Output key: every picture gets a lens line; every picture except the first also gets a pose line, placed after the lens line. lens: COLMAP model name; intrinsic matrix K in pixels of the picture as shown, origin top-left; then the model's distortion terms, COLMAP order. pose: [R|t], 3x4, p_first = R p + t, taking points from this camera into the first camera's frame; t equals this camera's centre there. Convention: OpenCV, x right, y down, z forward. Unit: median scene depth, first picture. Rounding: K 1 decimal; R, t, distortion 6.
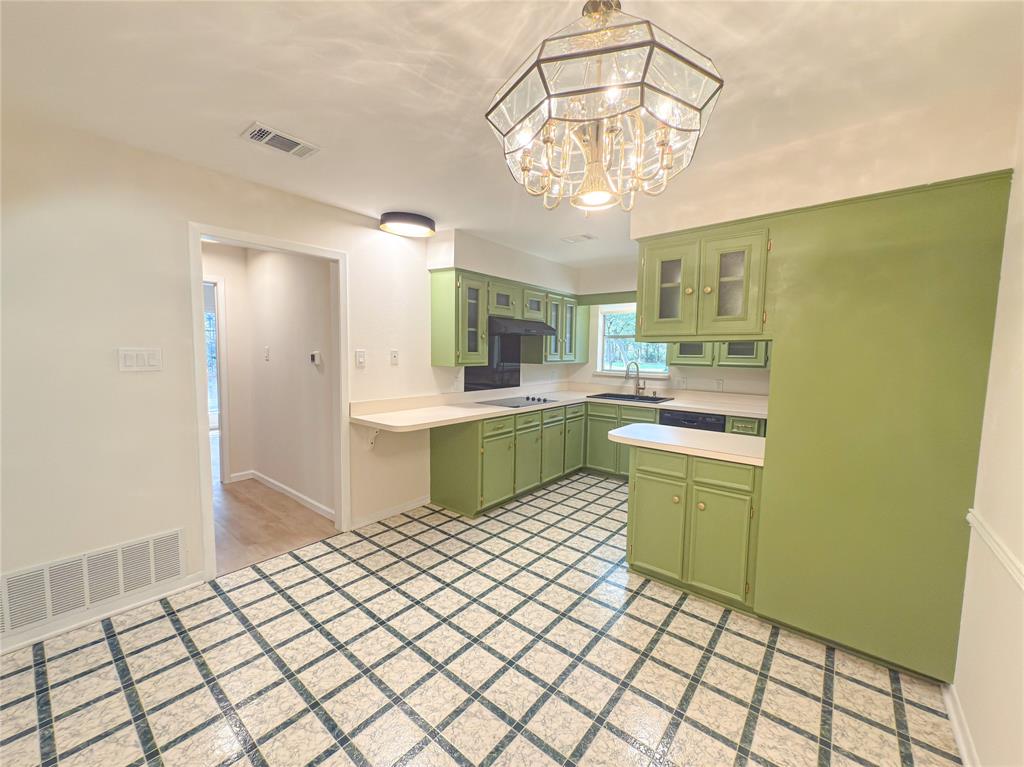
lens RADIAL K [[407.6, 0, 507.9], [0, 407.6, 383.7], [0, 0, 1]] dist [-0.000382, 0.001047]
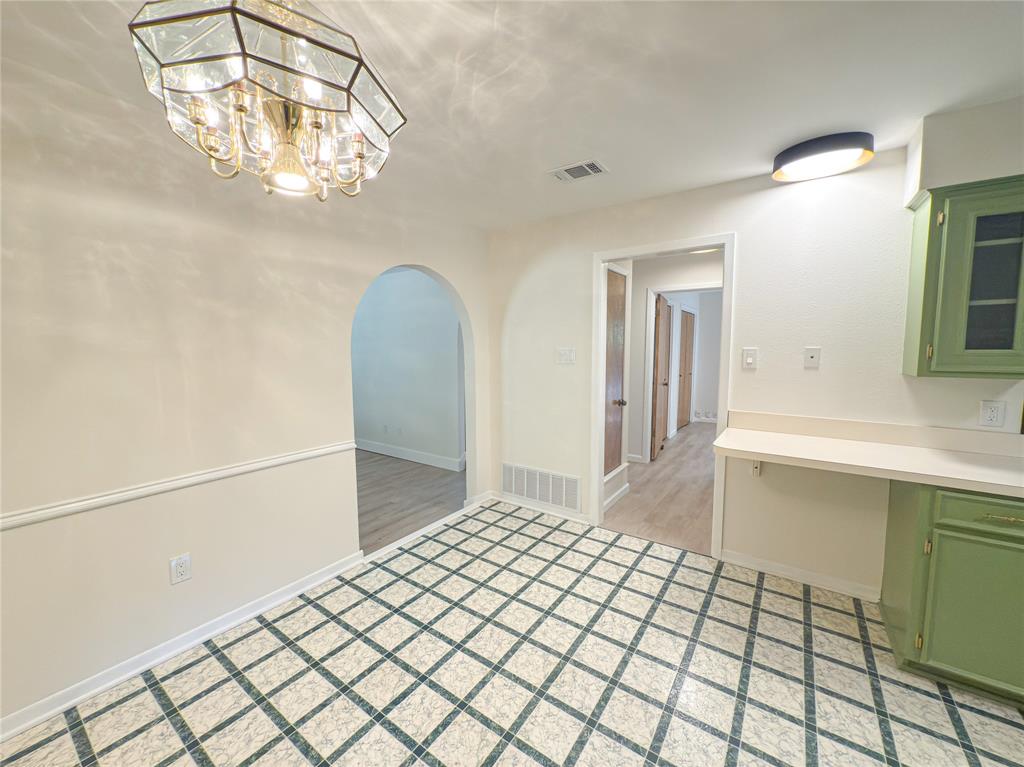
lens RADIAL K [[407.6, 0, 519.5], [0, 407.6, 385.2], [0, 0, 1]] dist [-0.000382, 0.001047]
pose [[0.084495, 0.079947, -0.993211, 0.400000], [-0.078400, 0.994219, 0.073359, -0.033988], [0.993335, 0.071669, 0.090275, 0.479014]]
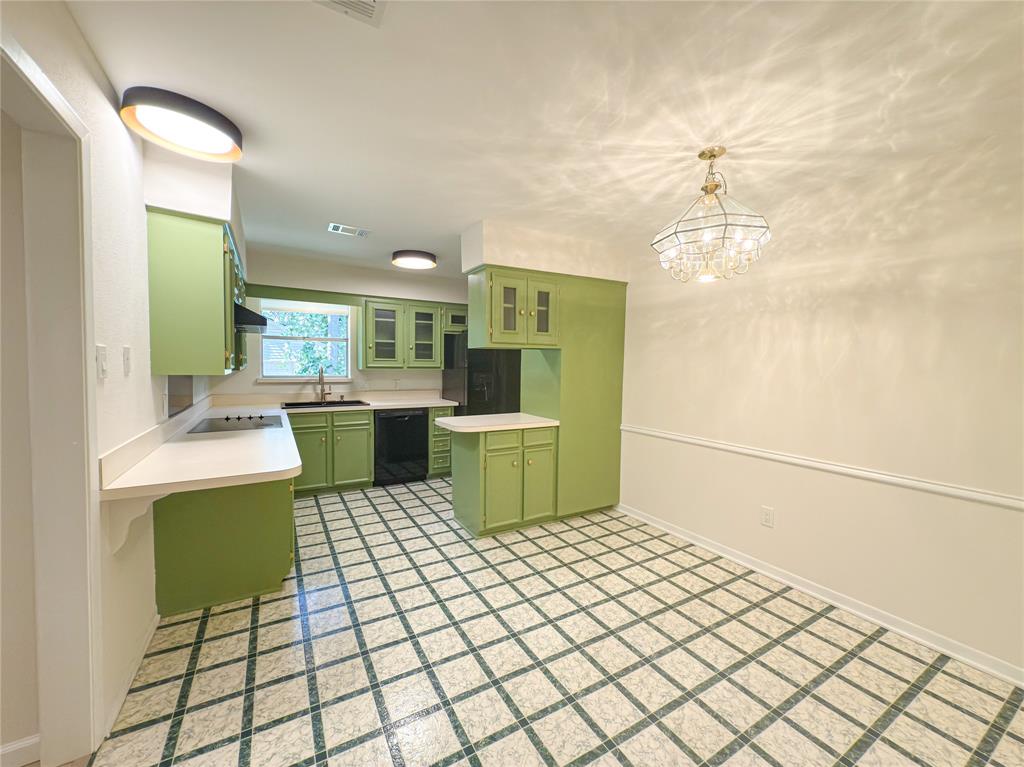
lens RADIAL K [[407.6, 0, 519.1], [0, 407.6, 376.8], [0, 0, 1]] dist [-0.000382, 0.001047]
pose [[0.339182, -0.039492, 0.939891, -0.644662], [0.069422, 0.997445, 0.016858, -0.018596], [-0.938156, 0.059531, 0.341057, 0.386172]]
